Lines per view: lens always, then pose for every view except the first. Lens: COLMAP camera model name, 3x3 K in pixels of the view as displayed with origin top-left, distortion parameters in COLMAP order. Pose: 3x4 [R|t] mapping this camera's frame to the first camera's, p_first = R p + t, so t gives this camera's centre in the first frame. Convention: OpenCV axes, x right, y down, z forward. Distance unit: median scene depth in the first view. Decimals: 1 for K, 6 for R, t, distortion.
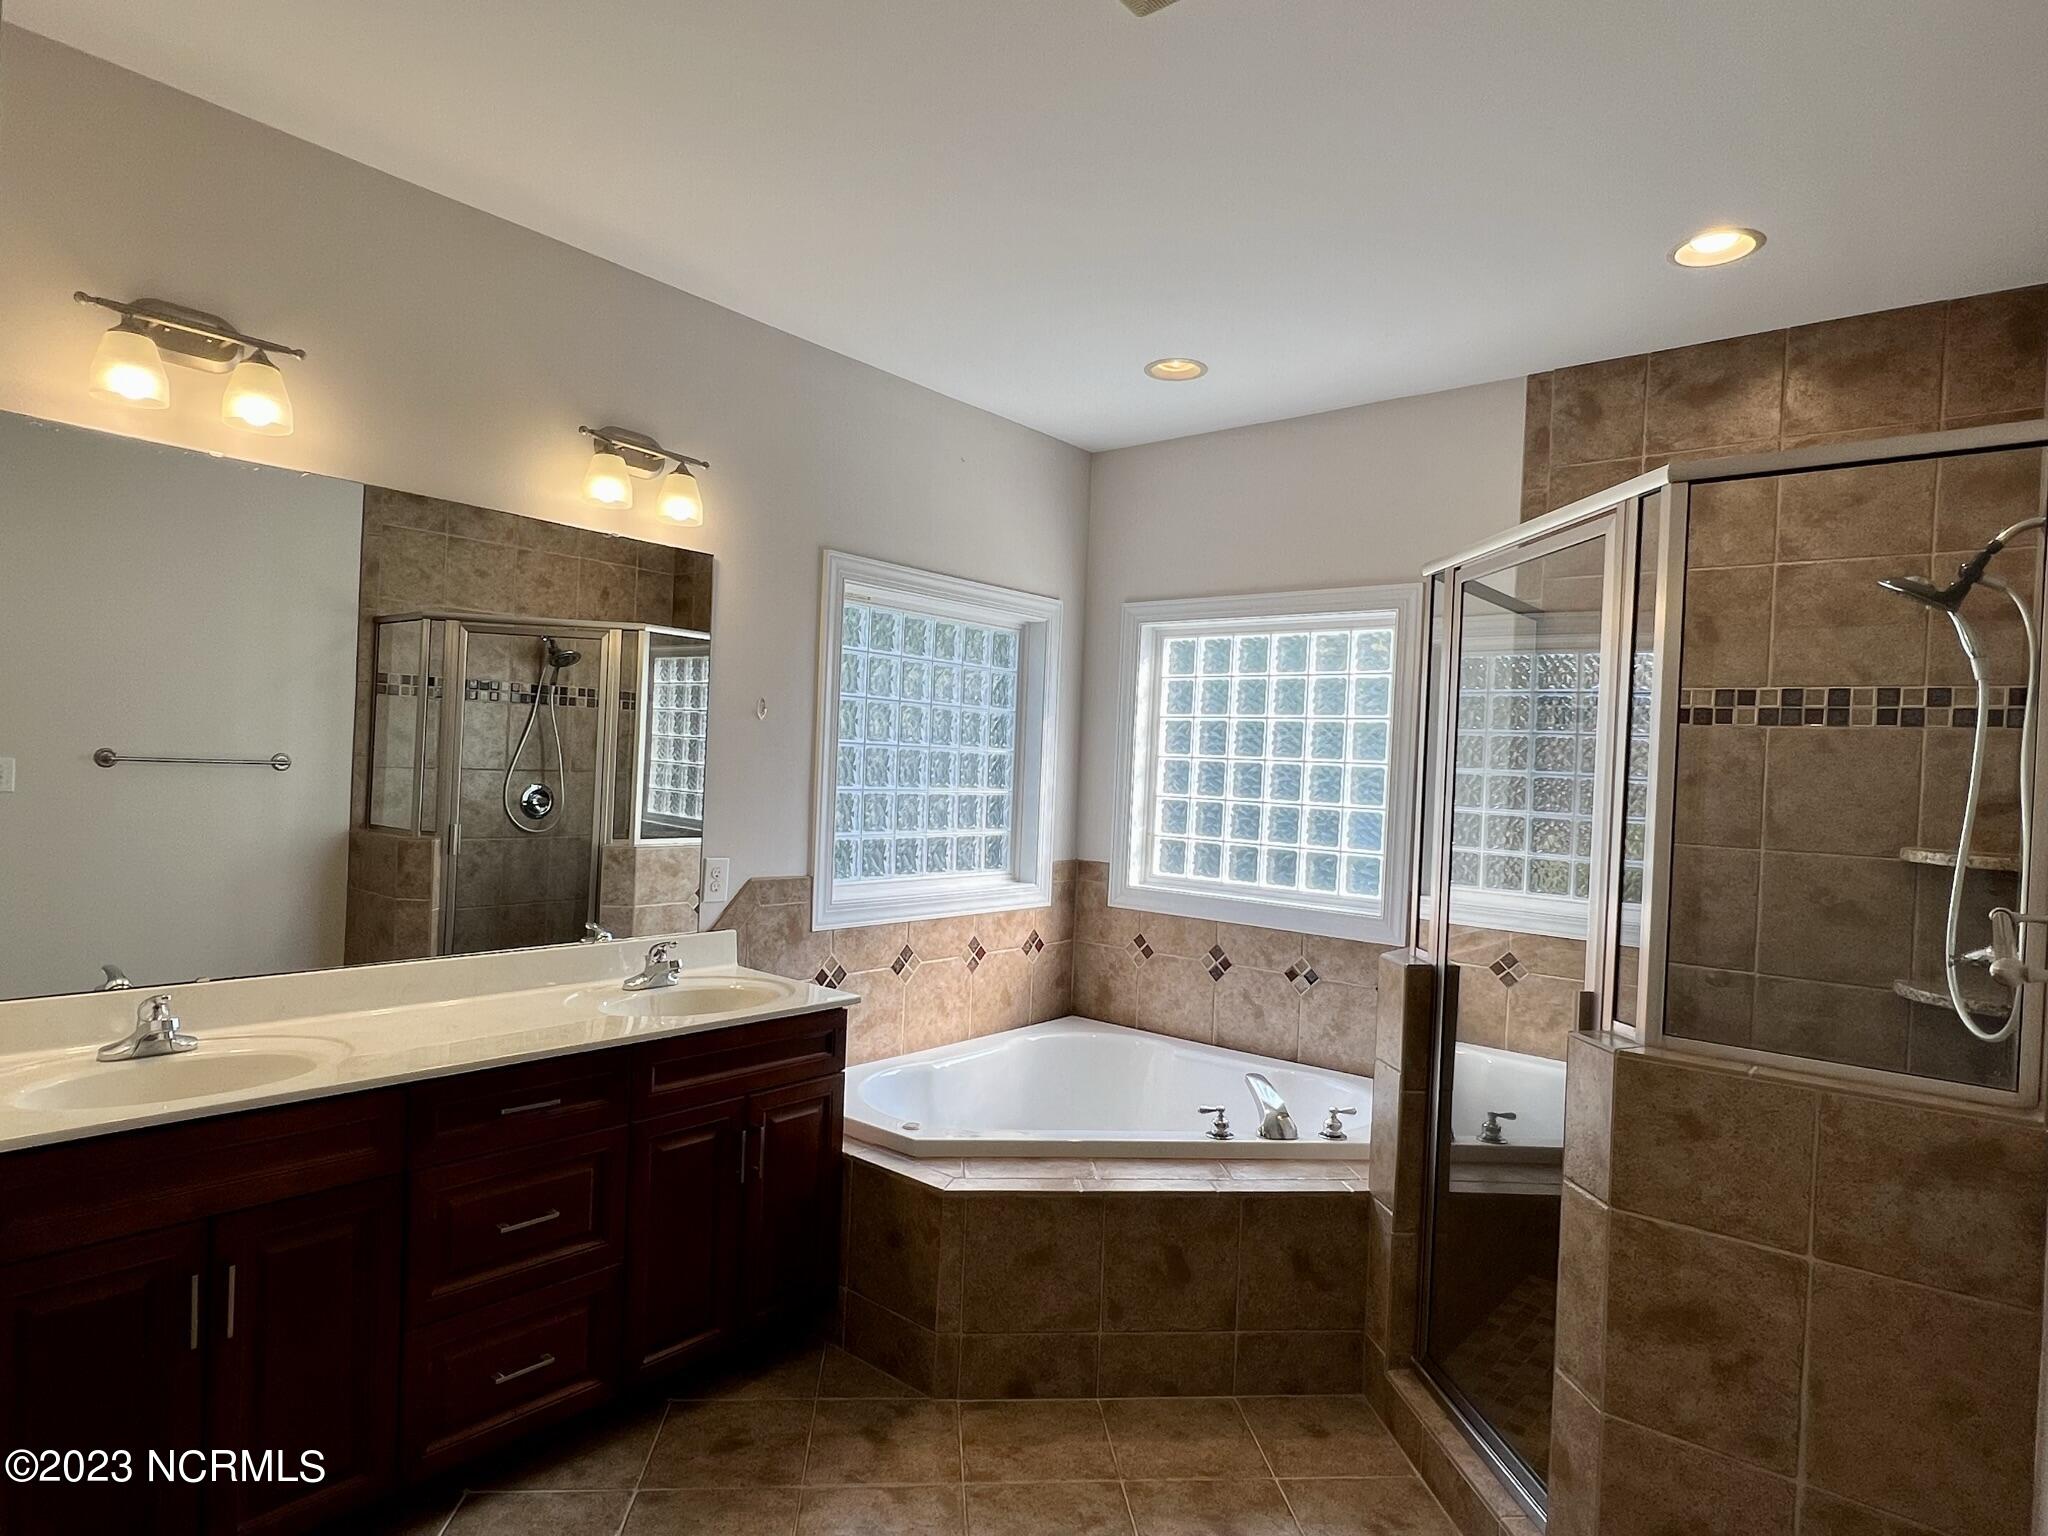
lens RADIAL K [[1168.9, 0, 1014.4], [0, 1168.9, 778.7], [0, 0, 1]] dist [0.002037, -0.001836]
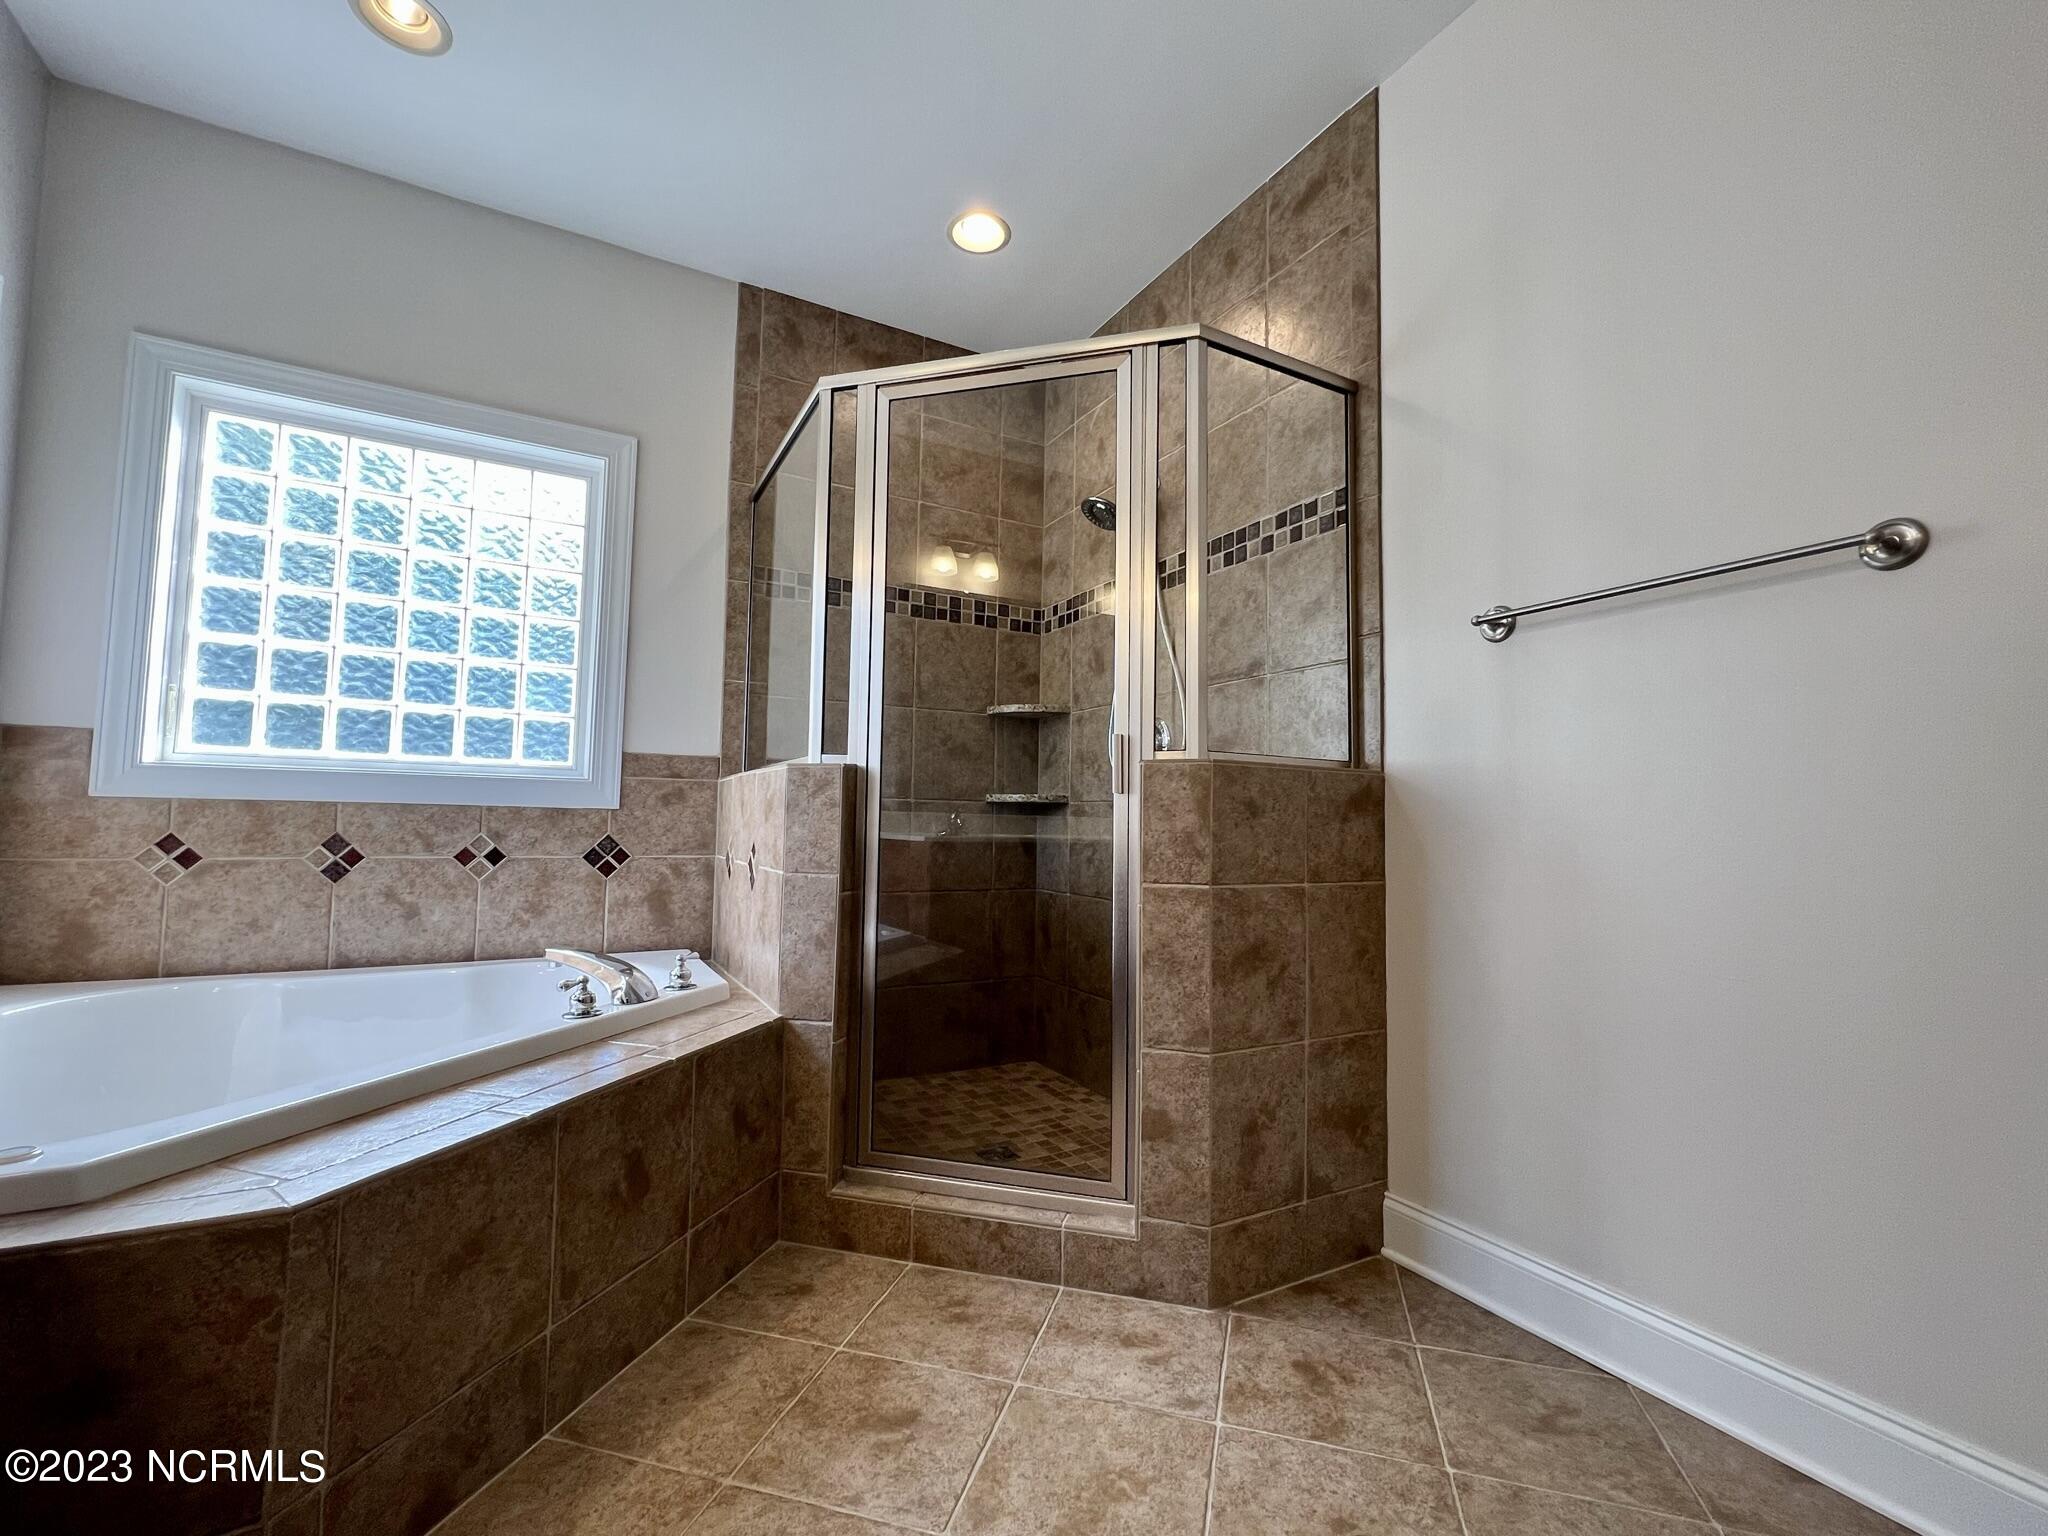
lens RADIAL K [[878.7, 0, 1029.1], [0, 878.7, 773.1], [0, 0, 1]] dist [-0.000593, -0.000254]
pose [[0.354583, 0.022003, 0.934765, -0.263259], [0.009832, 0.999580, -0.027258, 0.165553], [-0.934973, 0.018856, 0.354218, 0.519104]]
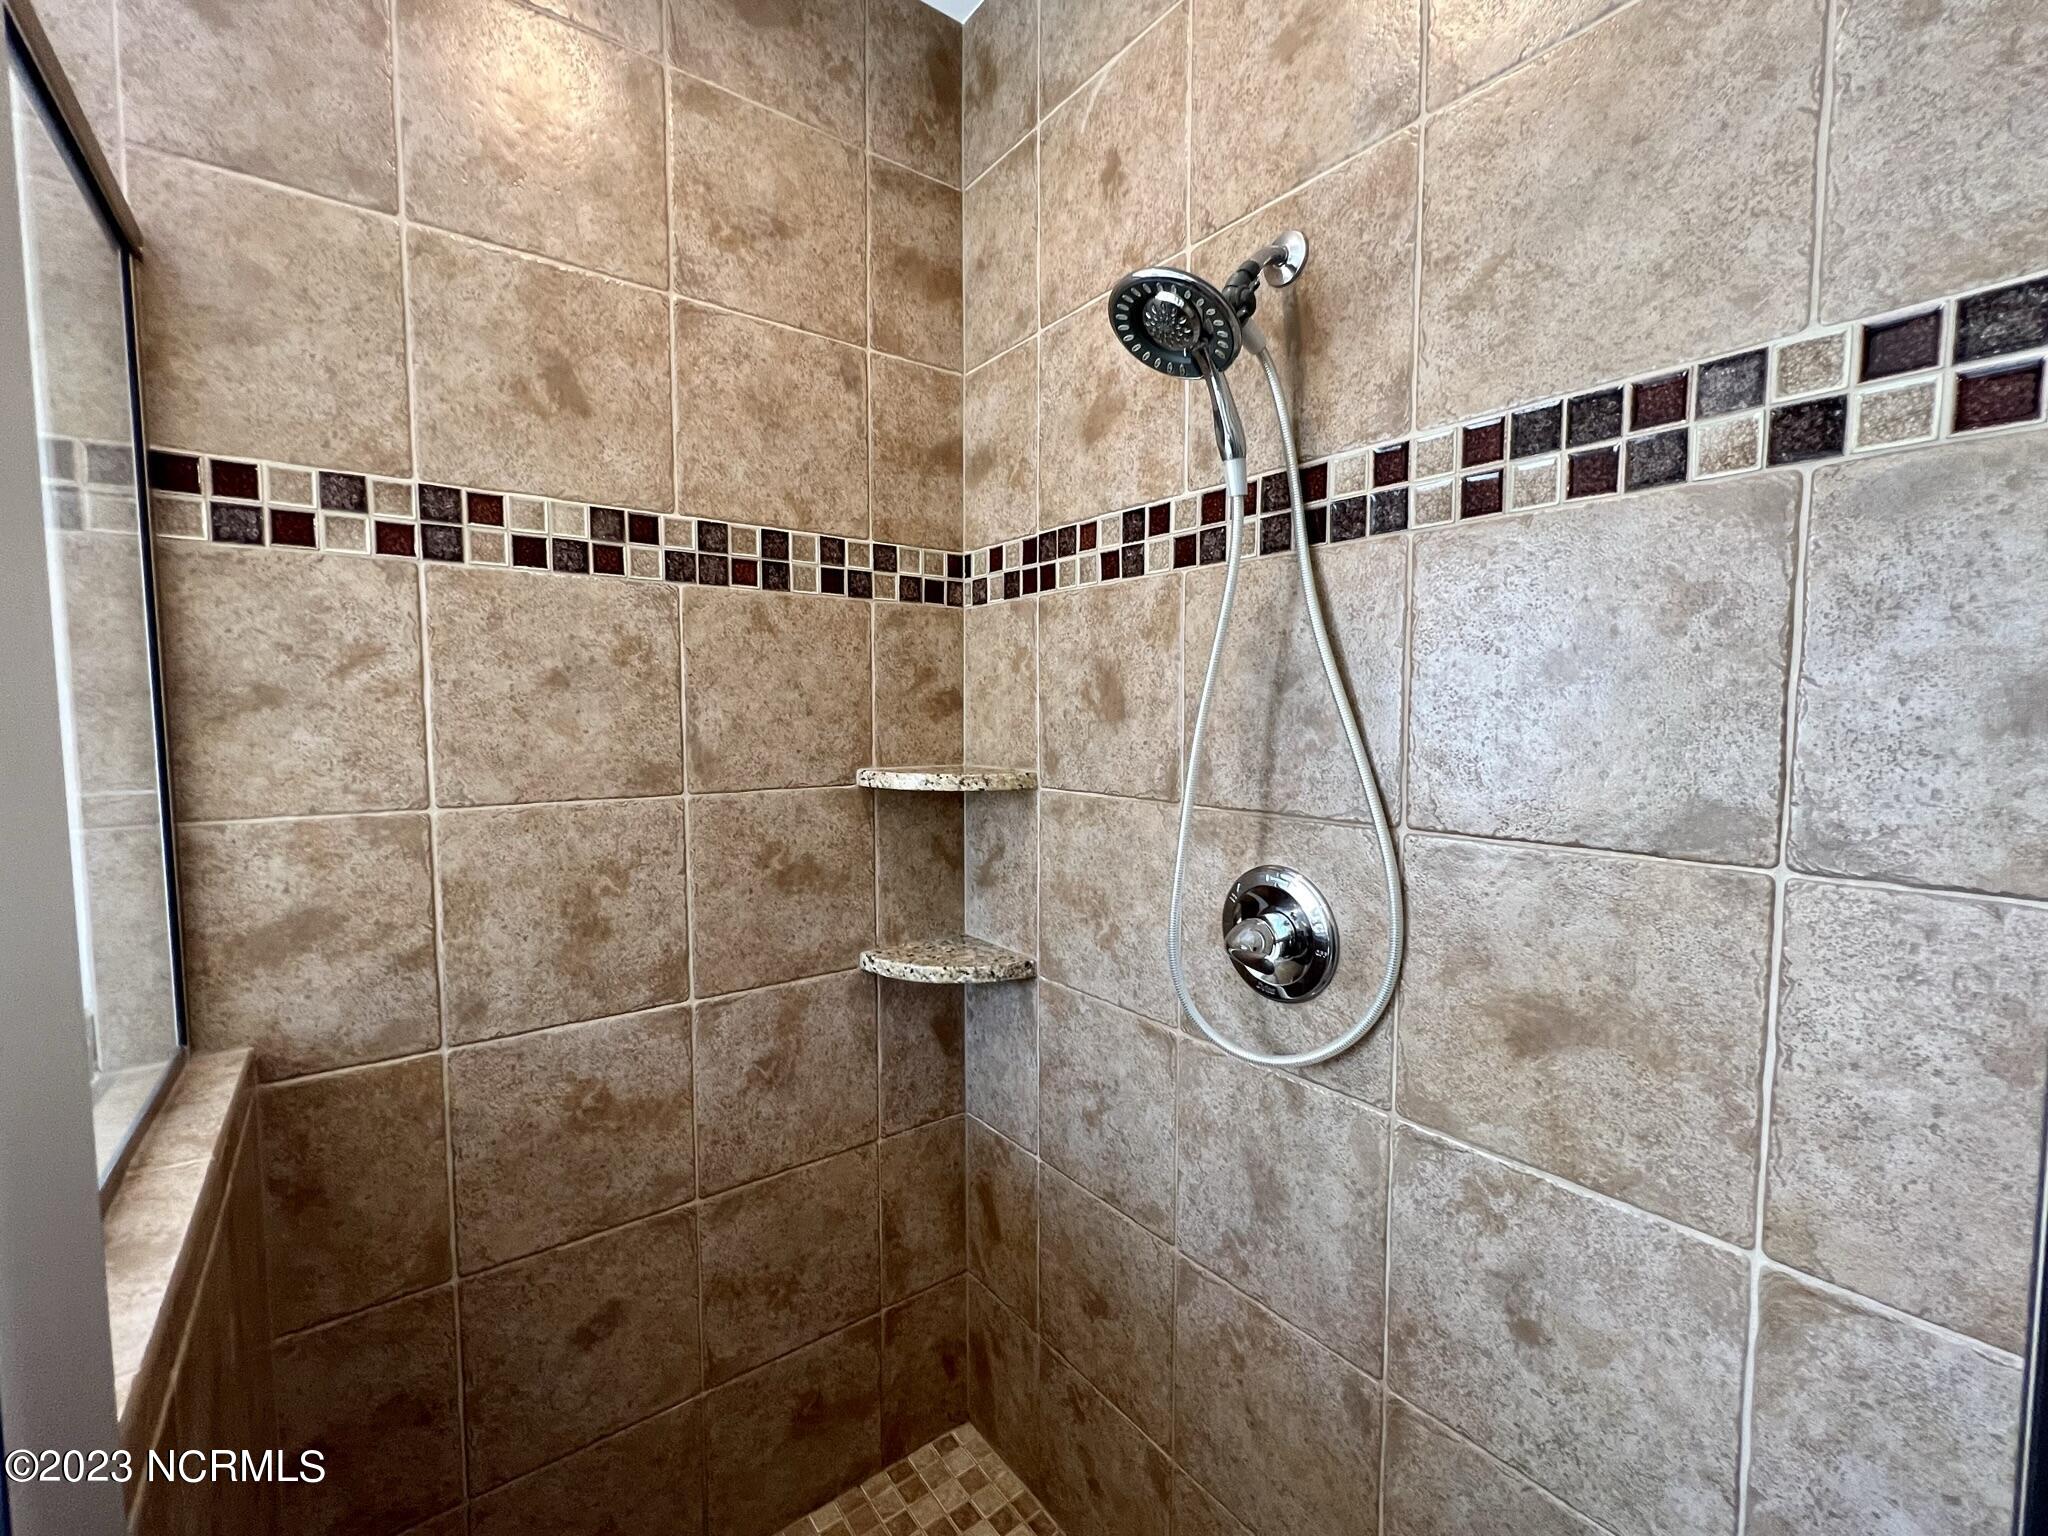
lens RADIAL K [[878.7, 0, 1029.1], [0, 878.7, 773.1], [0, 0, 1]] dist [-0.000593, -0.000254]
pose [[0.214188, -0.107594, 0.970849, 0.248378], [0.022912, 0.994195, 0.105126, 0.006945], [-0.976524, -0.000272, 0.215410, 0.738826]]
